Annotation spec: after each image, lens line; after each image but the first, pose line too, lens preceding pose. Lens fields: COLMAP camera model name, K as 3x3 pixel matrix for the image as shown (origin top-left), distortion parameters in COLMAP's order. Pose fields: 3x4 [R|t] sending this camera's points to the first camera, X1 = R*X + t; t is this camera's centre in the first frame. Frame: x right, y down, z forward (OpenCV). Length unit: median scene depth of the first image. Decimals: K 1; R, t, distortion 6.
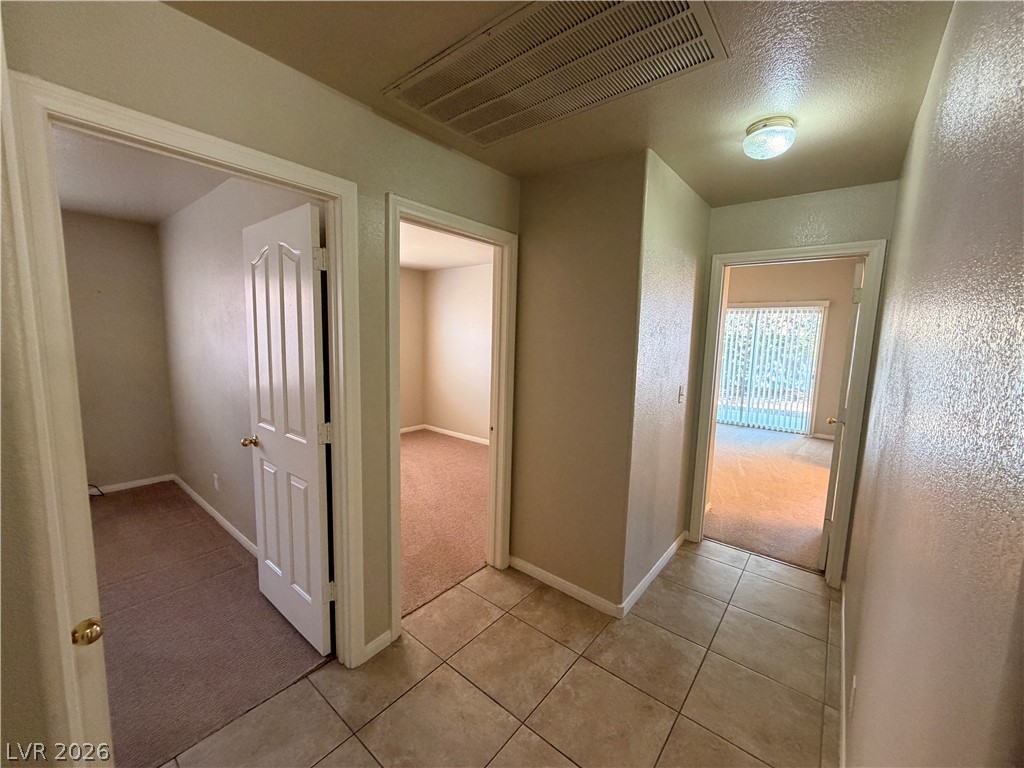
lens RADIAL K [[411.3, 0, 512.0], [0, 411.3, 384.0], [0, 0, 1]] dist [0.002564, 0.000089]
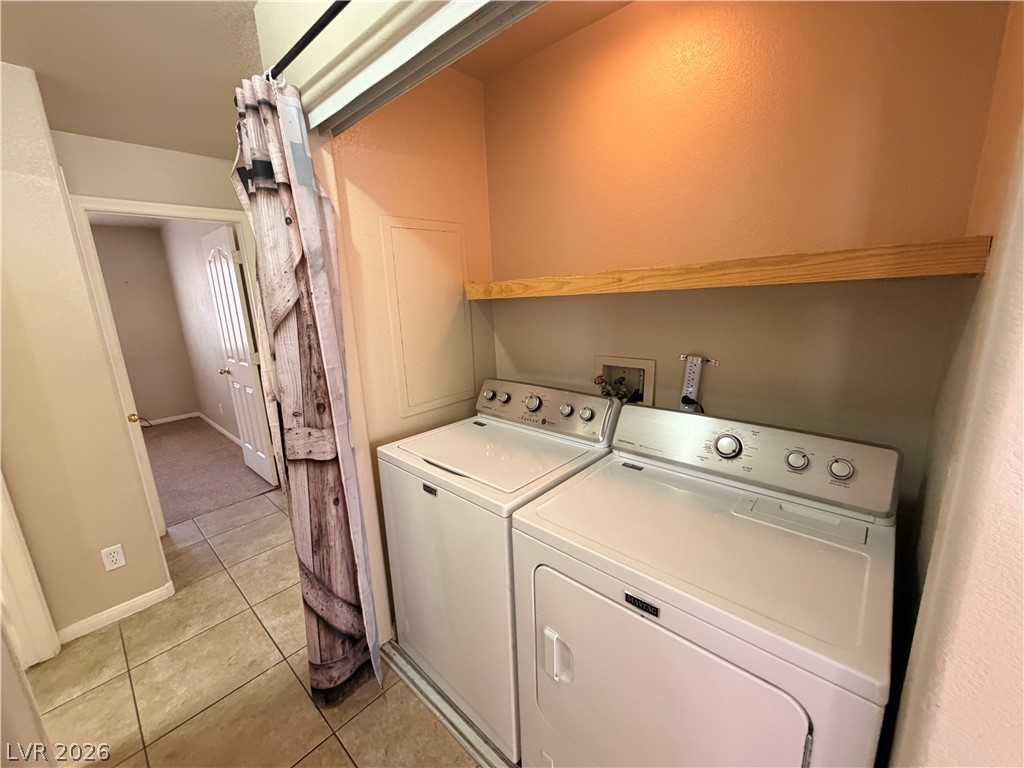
lens RADIAL K [[409.1, 0, 507.2], [0, 409.1, 383.1], [0, 0, 1]] dist [0.000946, -0.000256]
pose [[0.996291, -0.054532, -0.066564, 0.579111], [0.061444, 0.992396, 0.106653, 0.083380], [0.060242, -0.110347, 0.992066, -0.537112]]
